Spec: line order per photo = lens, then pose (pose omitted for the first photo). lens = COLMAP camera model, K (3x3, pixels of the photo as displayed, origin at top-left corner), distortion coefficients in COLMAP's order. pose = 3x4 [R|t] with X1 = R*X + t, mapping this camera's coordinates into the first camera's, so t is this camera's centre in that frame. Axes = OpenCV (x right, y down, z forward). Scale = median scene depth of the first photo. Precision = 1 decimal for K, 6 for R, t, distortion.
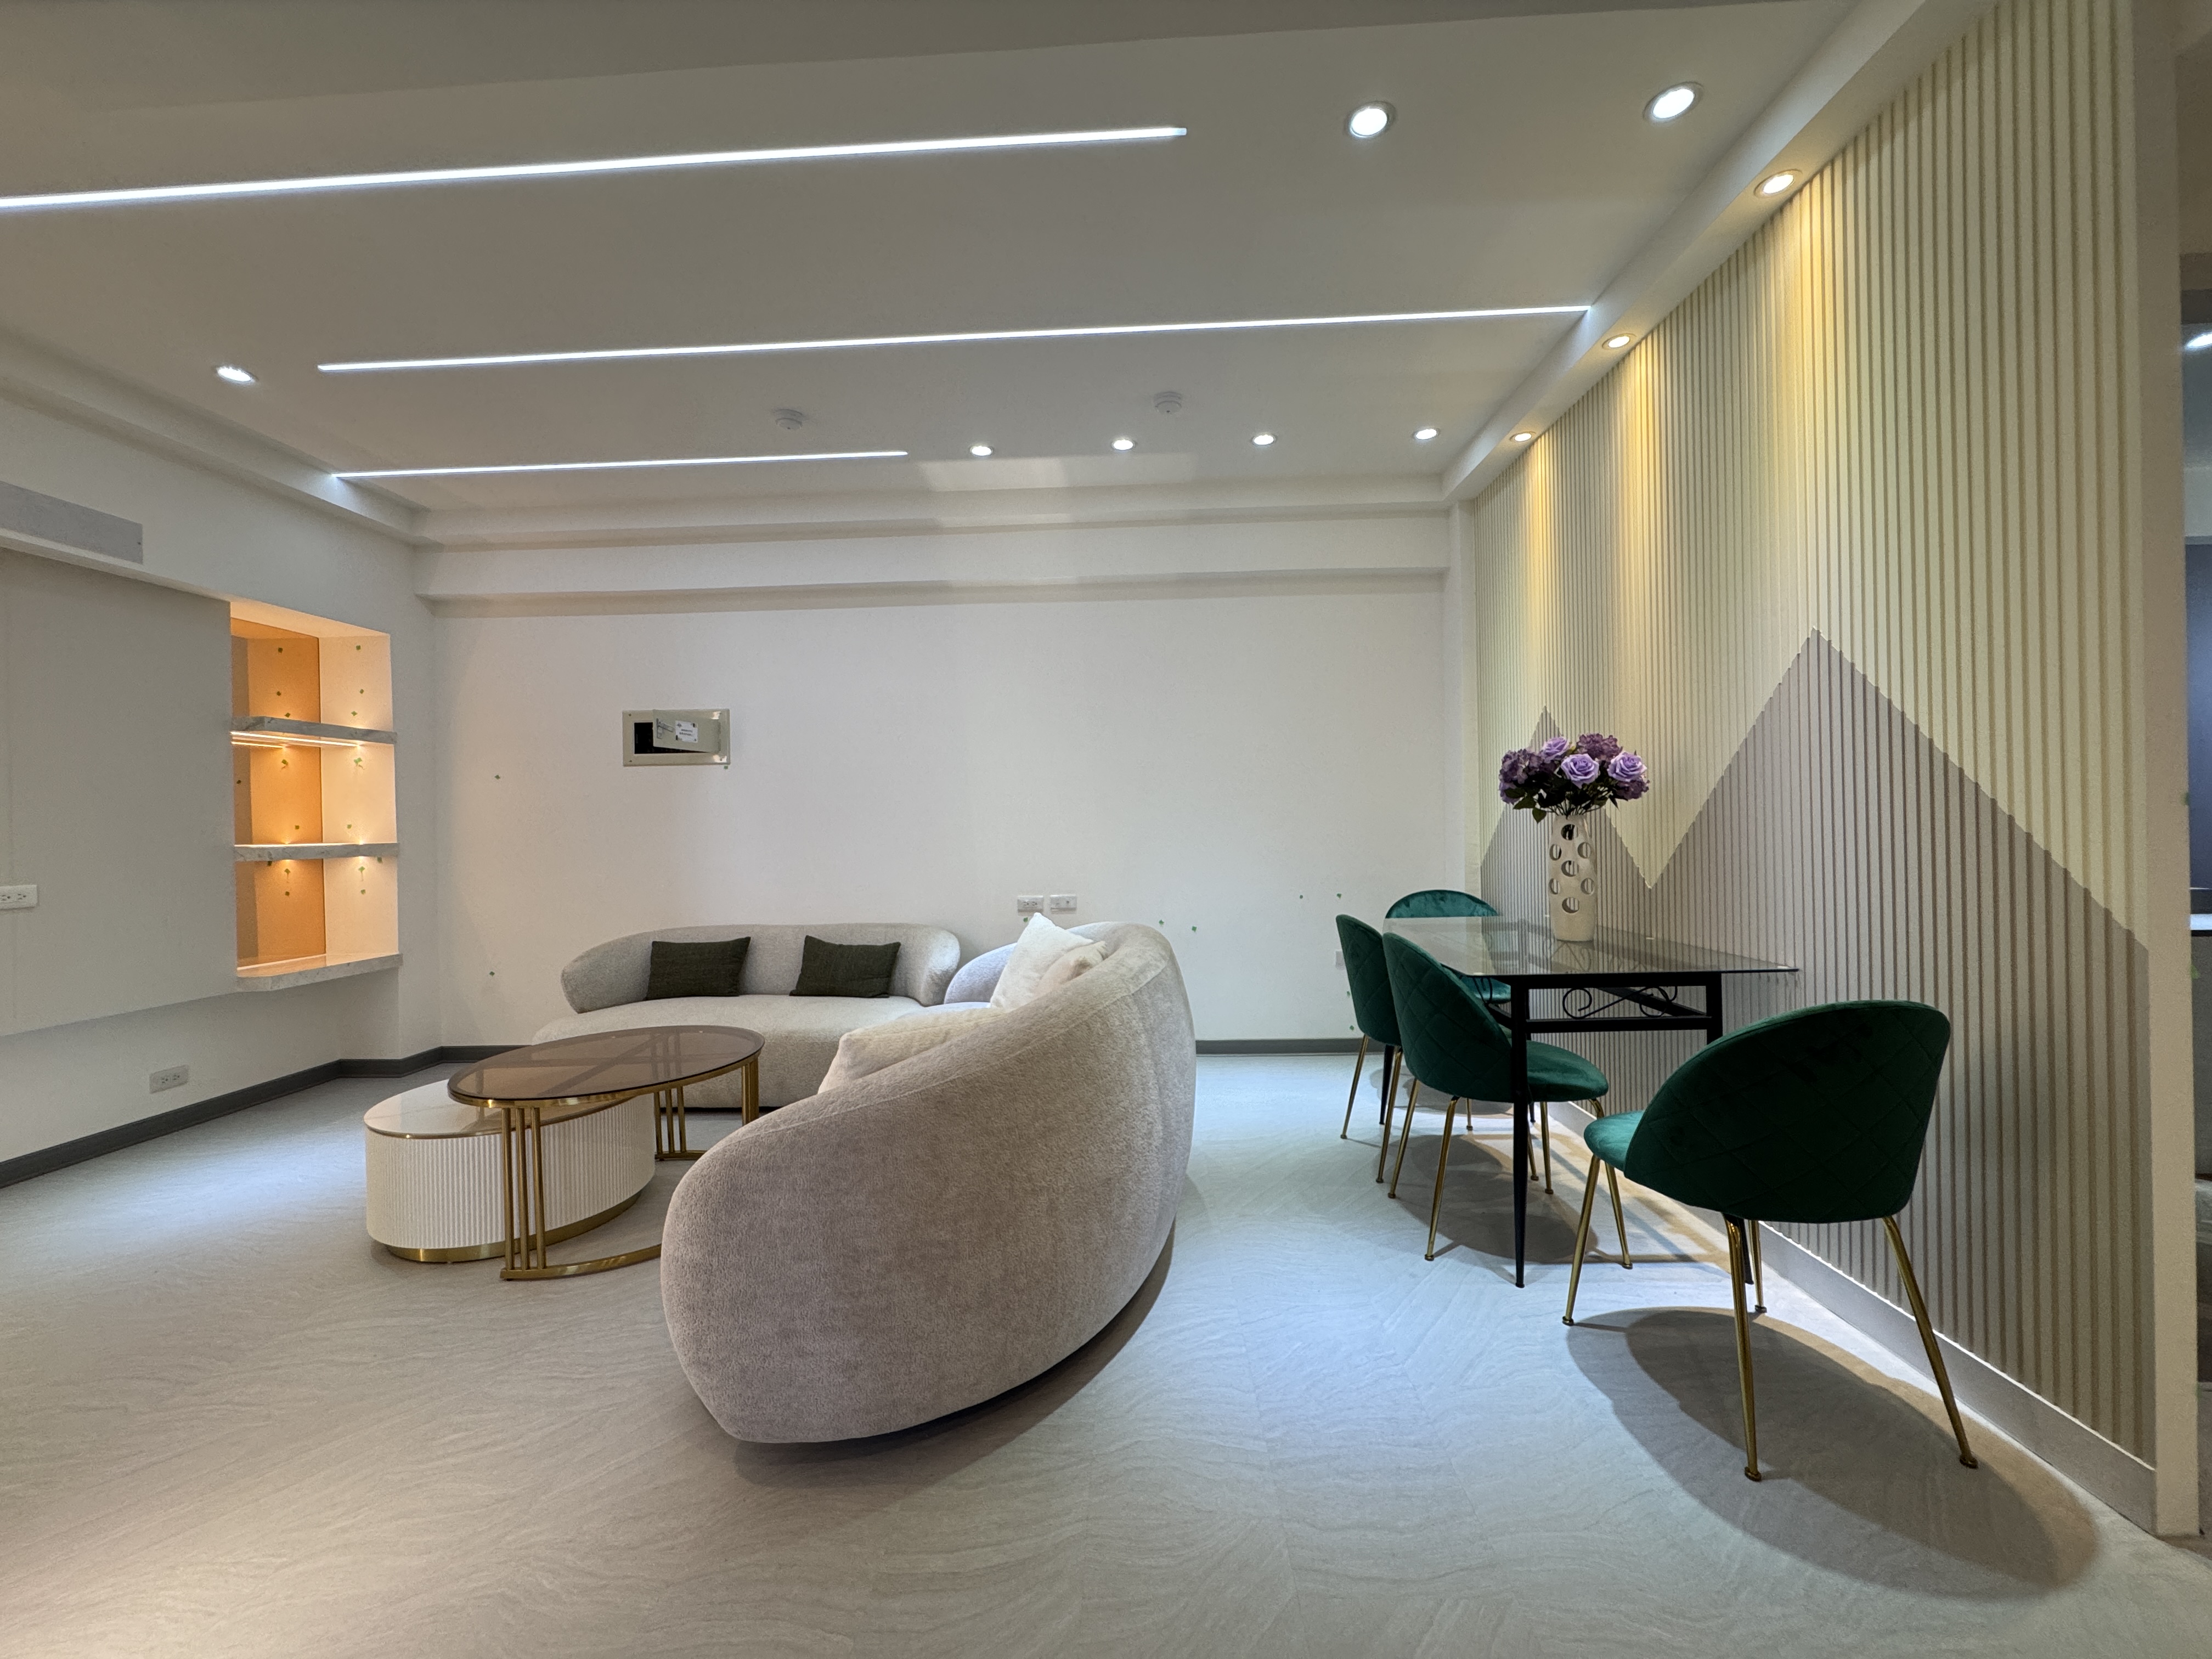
lens RADIAL K [[891.8, 0, 1088.7], [0, 891.8, 829.3], [0, 0, 1]] dist [0.000260, 0.000148]
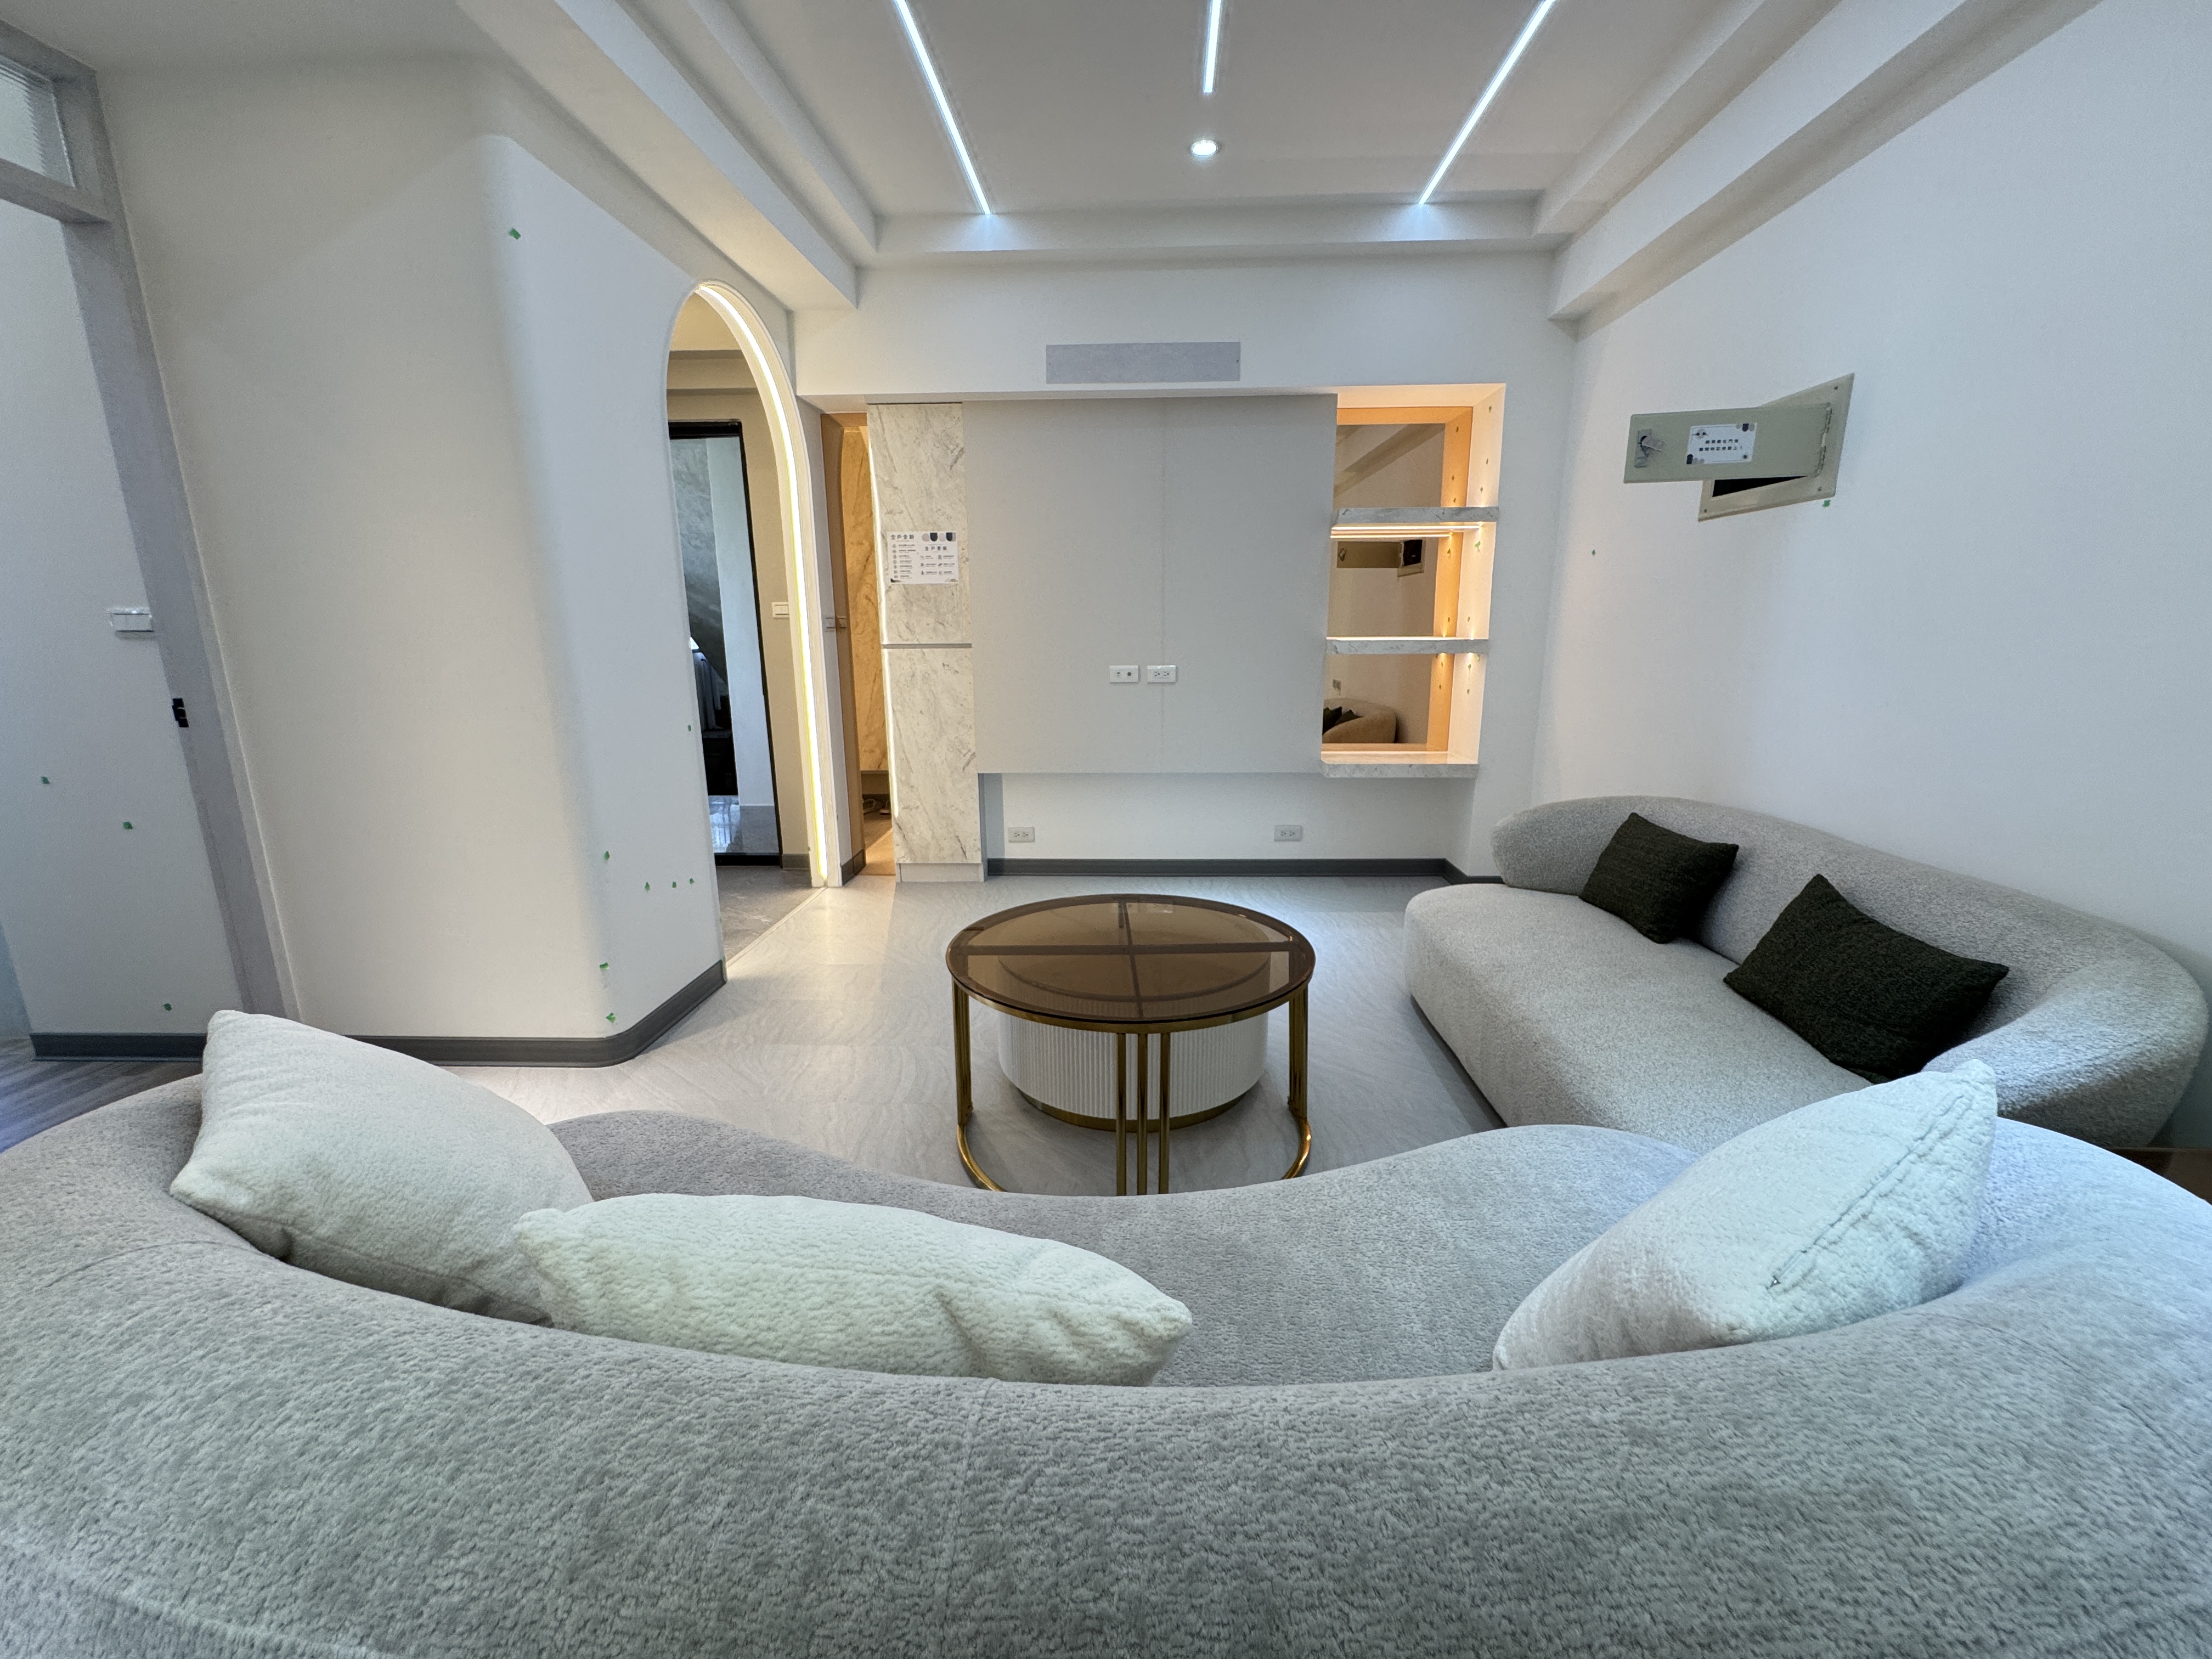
lens RADIAL K [[891.8, 0, 1103.4], [0, 891.8, 825.1], [0, 0, 1]] dist [0.000260, 0.000148]
pose [[0.011126, 0.234569, -0.972036, 0.129884], [0.003190, 0.972083, 0.234617, -0.014880], [0.999933, -0.005711, 0.010067, 0.682115]]
